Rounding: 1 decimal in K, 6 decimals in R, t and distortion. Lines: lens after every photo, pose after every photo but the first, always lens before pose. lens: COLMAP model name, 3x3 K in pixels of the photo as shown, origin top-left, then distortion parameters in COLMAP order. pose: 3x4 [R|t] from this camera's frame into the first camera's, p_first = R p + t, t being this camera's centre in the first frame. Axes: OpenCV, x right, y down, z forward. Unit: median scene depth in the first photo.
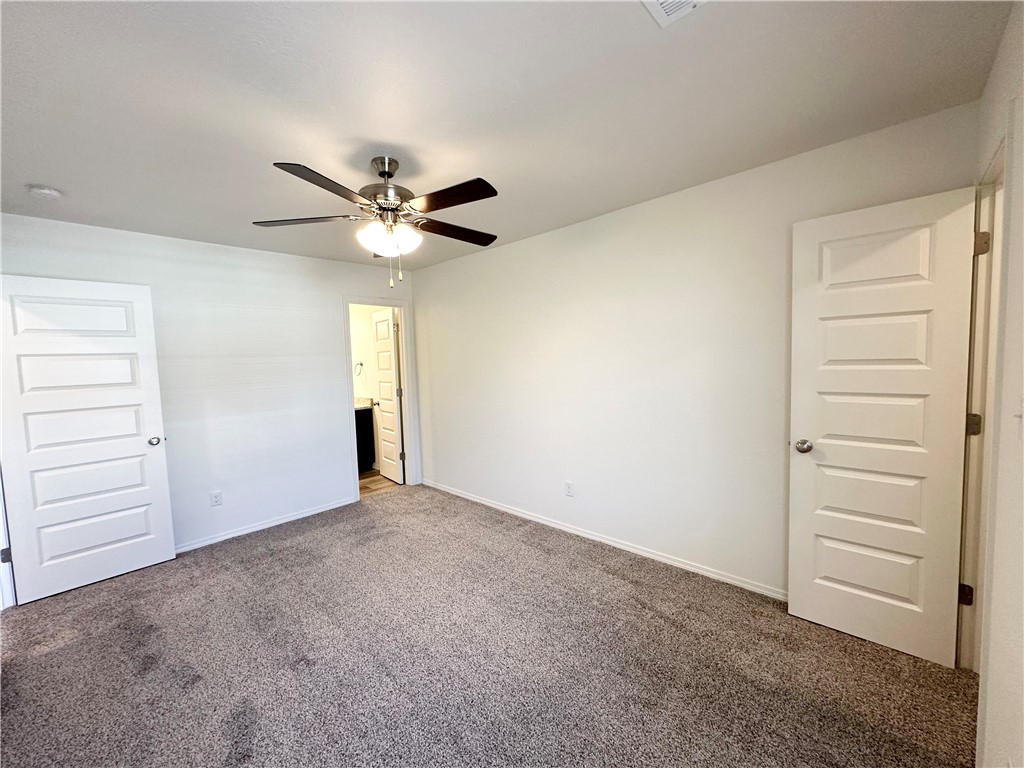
lens RADIAL K [[409.6, 0, 512.0], [0, 409.6, 384.0], [0, 0, 1]] dist [-0.003567, 0.000571]
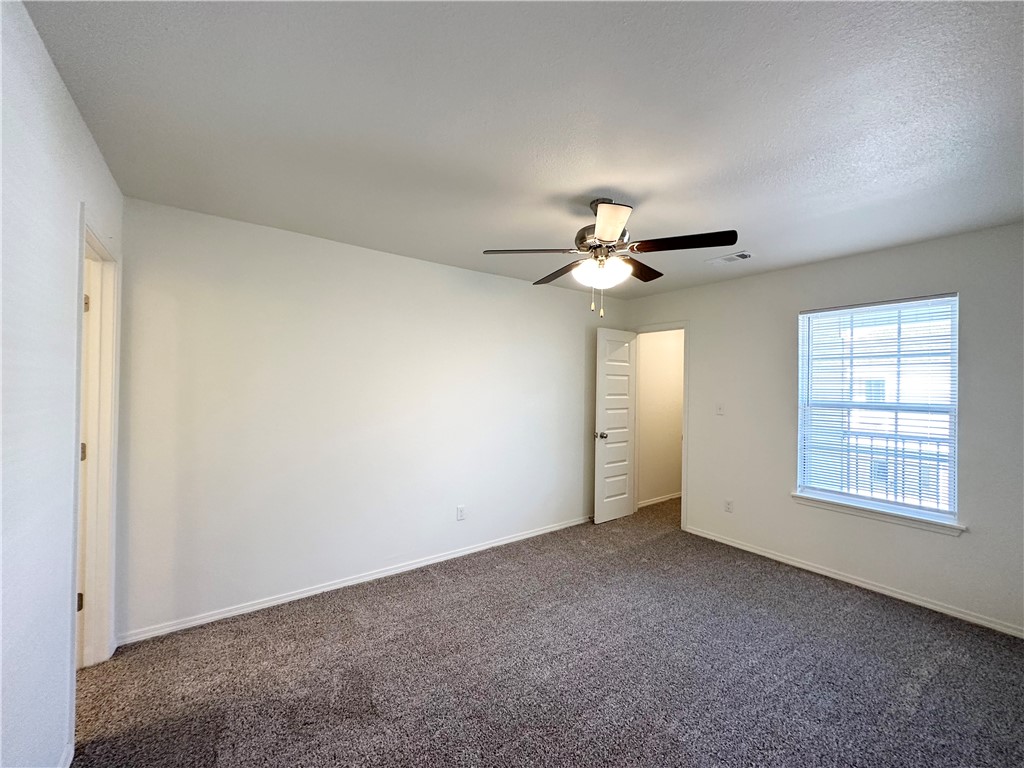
lens RADIAL K [[409.6, 0, 512.0], [0, 409.6, 384.0], [0, 0, 1]] dist [-0.003567, 0.000571]
pose [[0.173627, 0.044812, 0.983791, -1.164525], [0.046027, 0.997503, -0.053559, -0.014263], [-0.983735, 0.054581, 0.171131, 0.894514]]
